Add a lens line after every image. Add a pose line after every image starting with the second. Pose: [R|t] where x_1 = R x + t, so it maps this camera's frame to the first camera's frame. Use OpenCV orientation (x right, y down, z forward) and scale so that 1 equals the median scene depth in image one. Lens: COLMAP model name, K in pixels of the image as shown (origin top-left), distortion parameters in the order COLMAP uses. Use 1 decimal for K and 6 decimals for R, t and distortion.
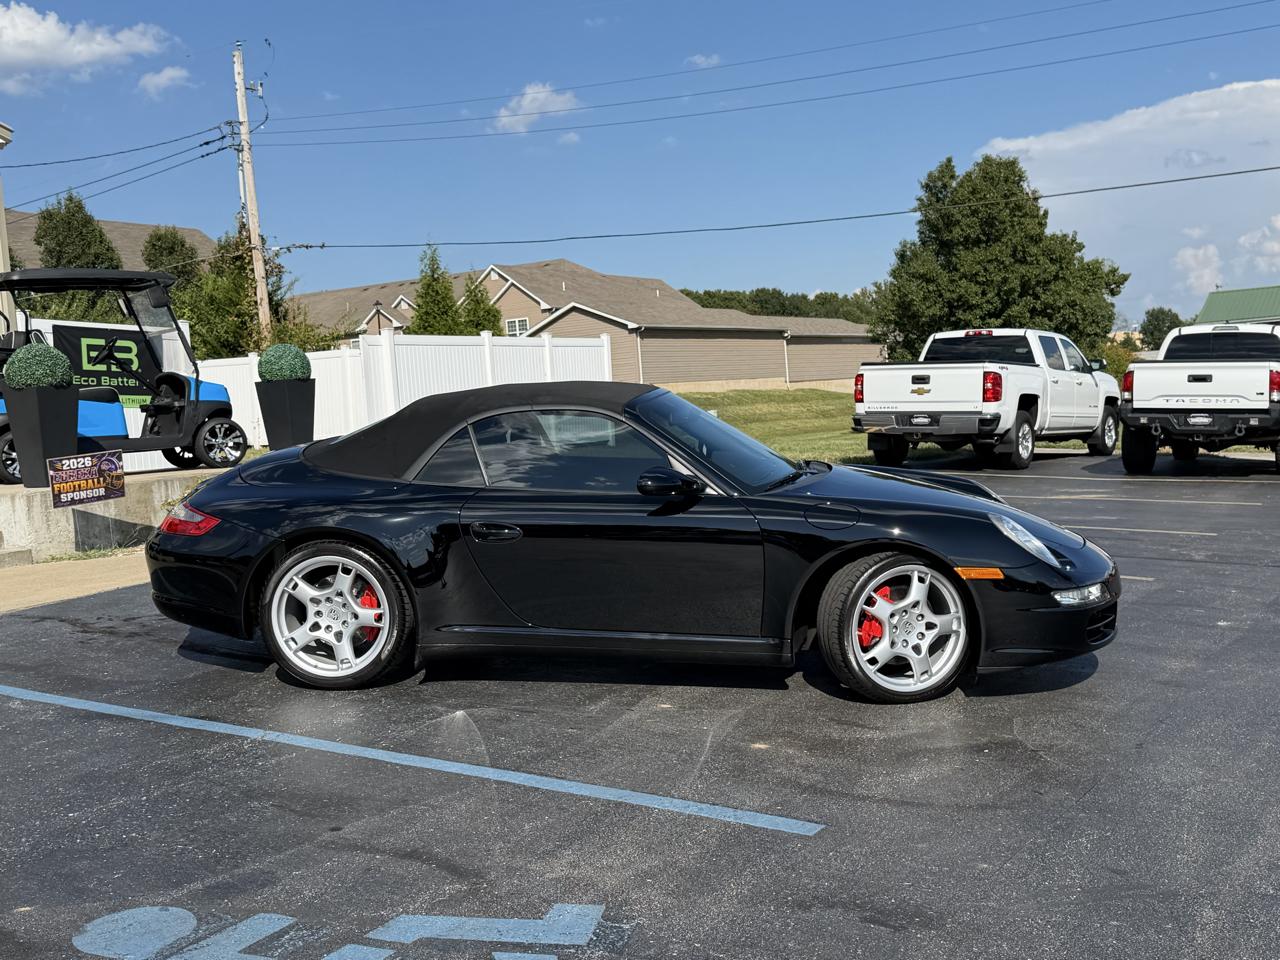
lens RADIAL K [[1677.7, 0, 643.4], [0, 1677.7, 461.8], [0, 0, 1]] dist [-0.013647, 0.597543]
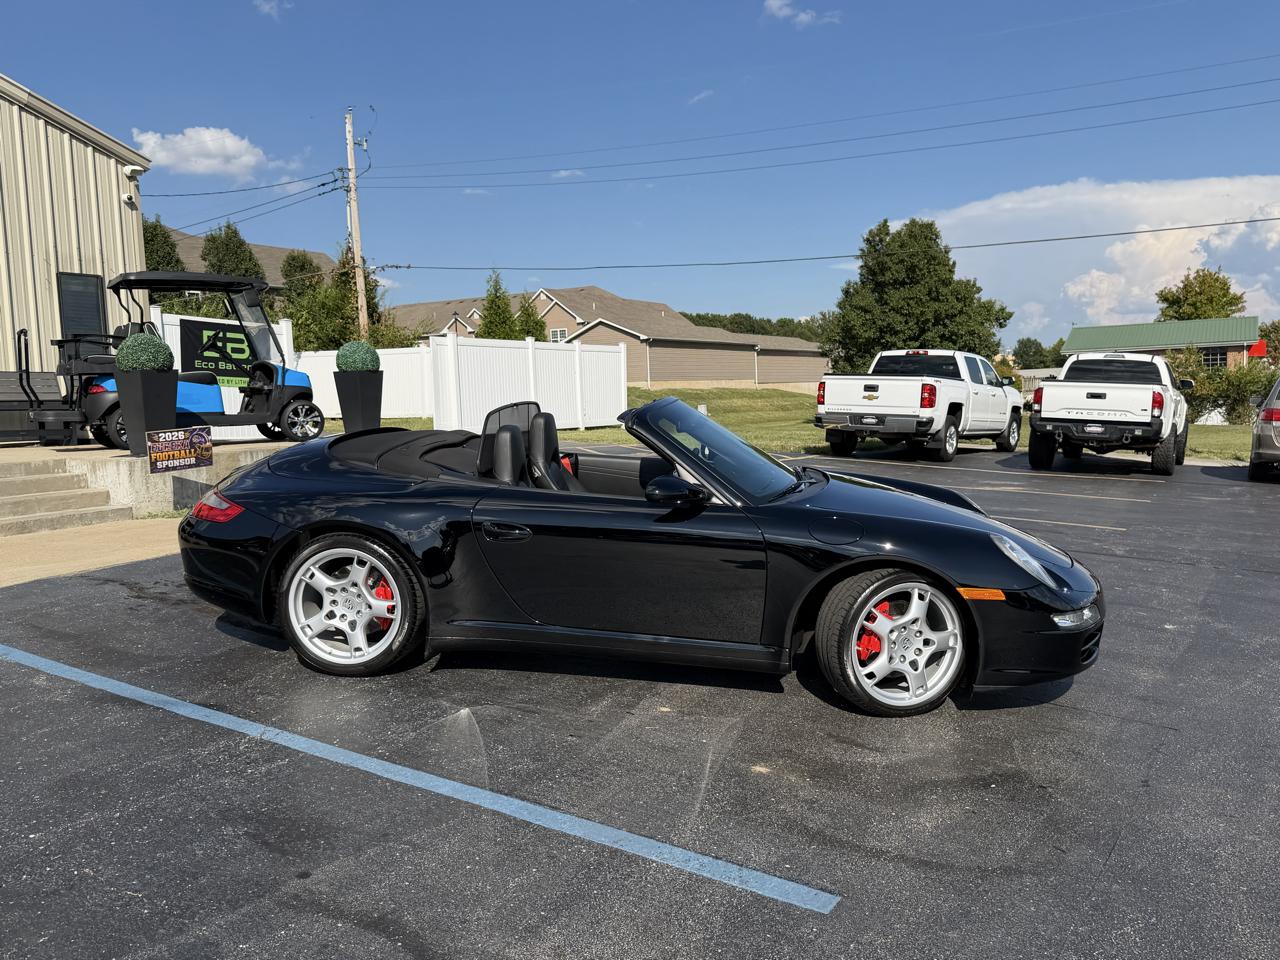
lens RADIAL K [[1148.9, 0, 640.0], [0, 1148.9, 480.0], [0, 0, 1]] dist [0.050673, -0.073785]
pose [[0.999296, 0.037268, -0.004325, -0.002316], [-0.037052, 0.998415, 0.042361, -0.013030], [0.005897, -0.042171, 0.999093, 0.167569]]
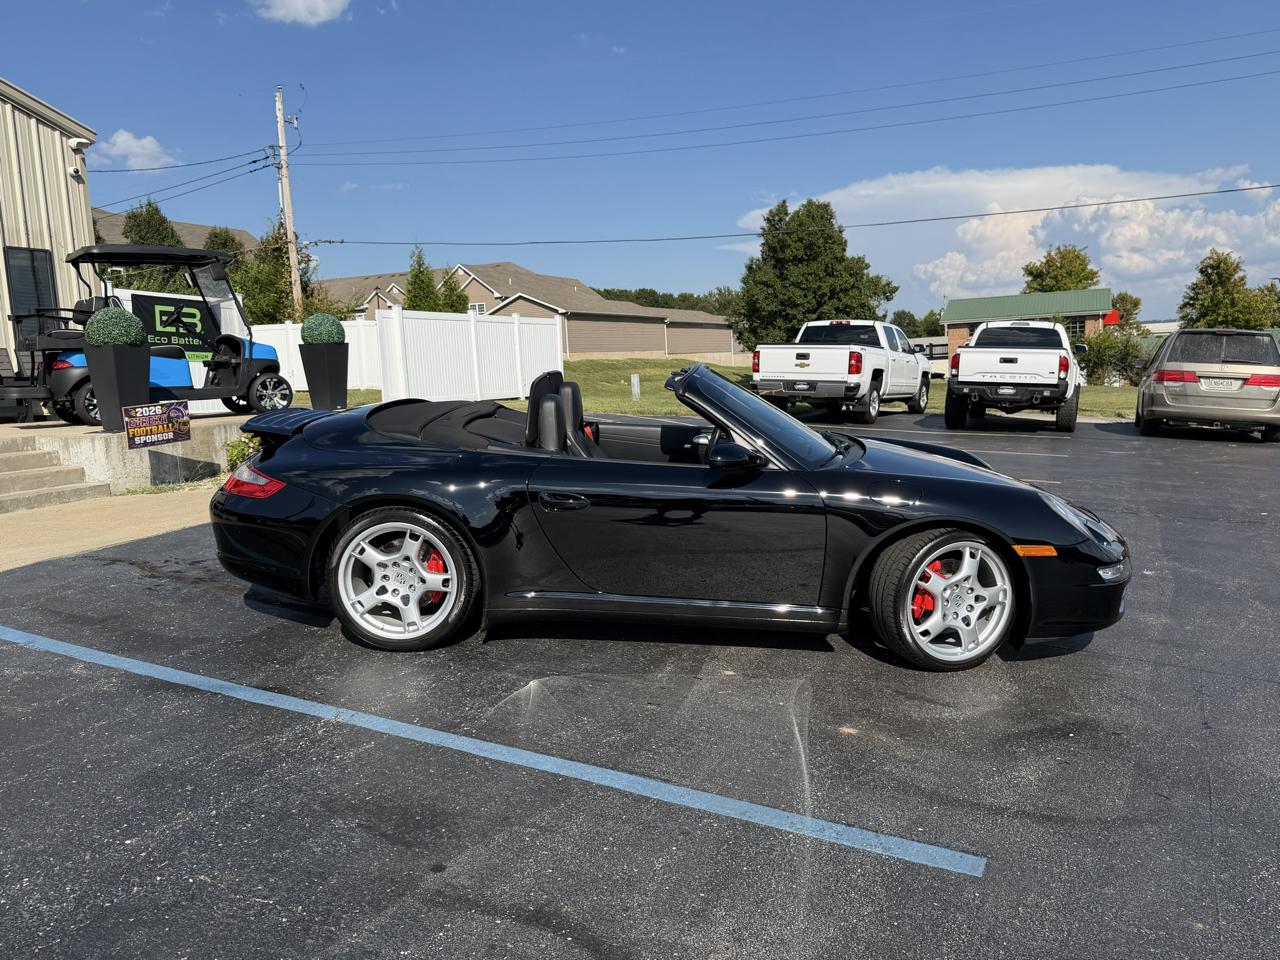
lens RADIAL K [[1059.2, 0, 642.0], [0, 1059.2, 476.3], [0, 0, 1]] dist [0.056130, -0.078034]
pose [[0.994942, 0.014887, 0.099340, -0.059384], [-0.021840, 0.997358, 0.069279, -0.011197], [-0.098046, -0.071098, 0.992639, 0.199191]]
